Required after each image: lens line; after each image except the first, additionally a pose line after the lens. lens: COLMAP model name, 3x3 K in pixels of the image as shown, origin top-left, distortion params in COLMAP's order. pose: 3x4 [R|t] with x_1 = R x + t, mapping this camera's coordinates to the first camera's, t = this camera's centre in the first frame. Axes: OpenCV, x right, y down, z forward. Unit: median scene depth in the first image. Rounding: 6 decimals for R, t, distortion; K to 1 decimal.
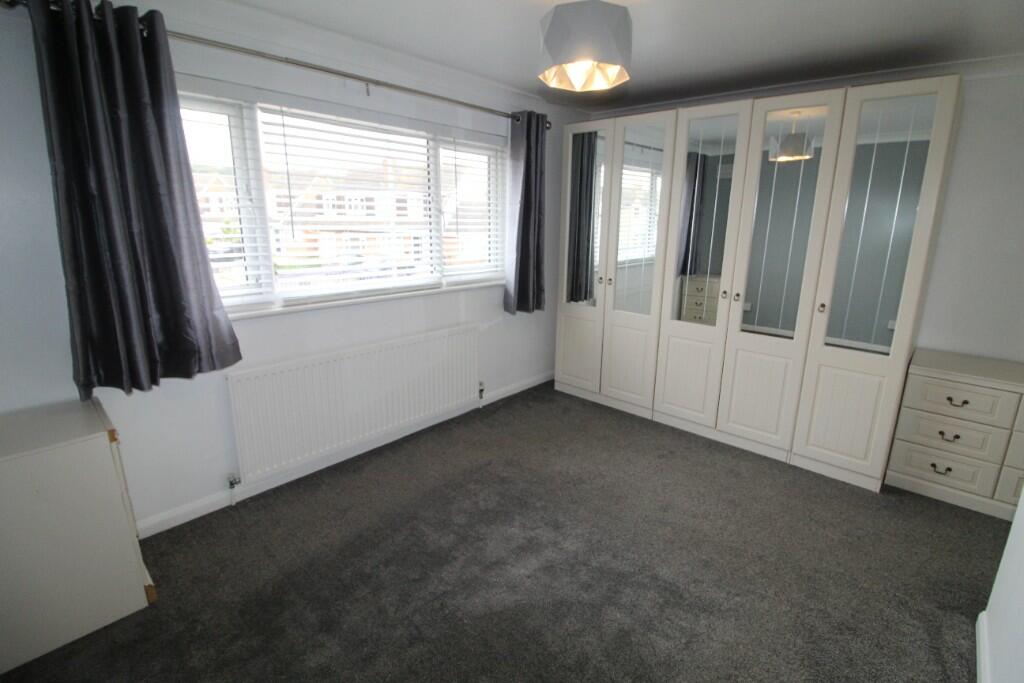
lens RADIAL K [[481.5, 0, 515.4], [0, 481.5, 328.7], [0, 0, 1]] dist [-0.003041, -0.000964]
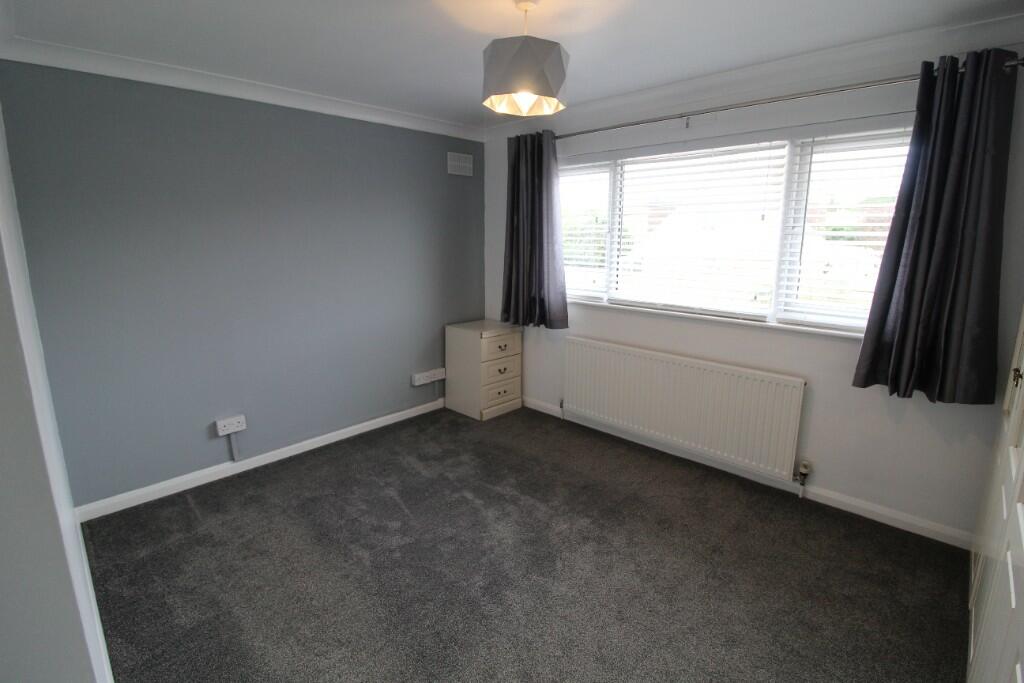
lens RADIAL K [[481.5, 0, 515.4], [0, 481.5, 328.7], [0, 0, 1]] dist [-0.003041, -0.000964]
pose [[-0.036143, 0.179395, -0.983113, 0.719345], [-0.230487, 0.955737, 0.182873, -0.133891], [0.972404, 0.233204, 0.006805, 0.602233]]
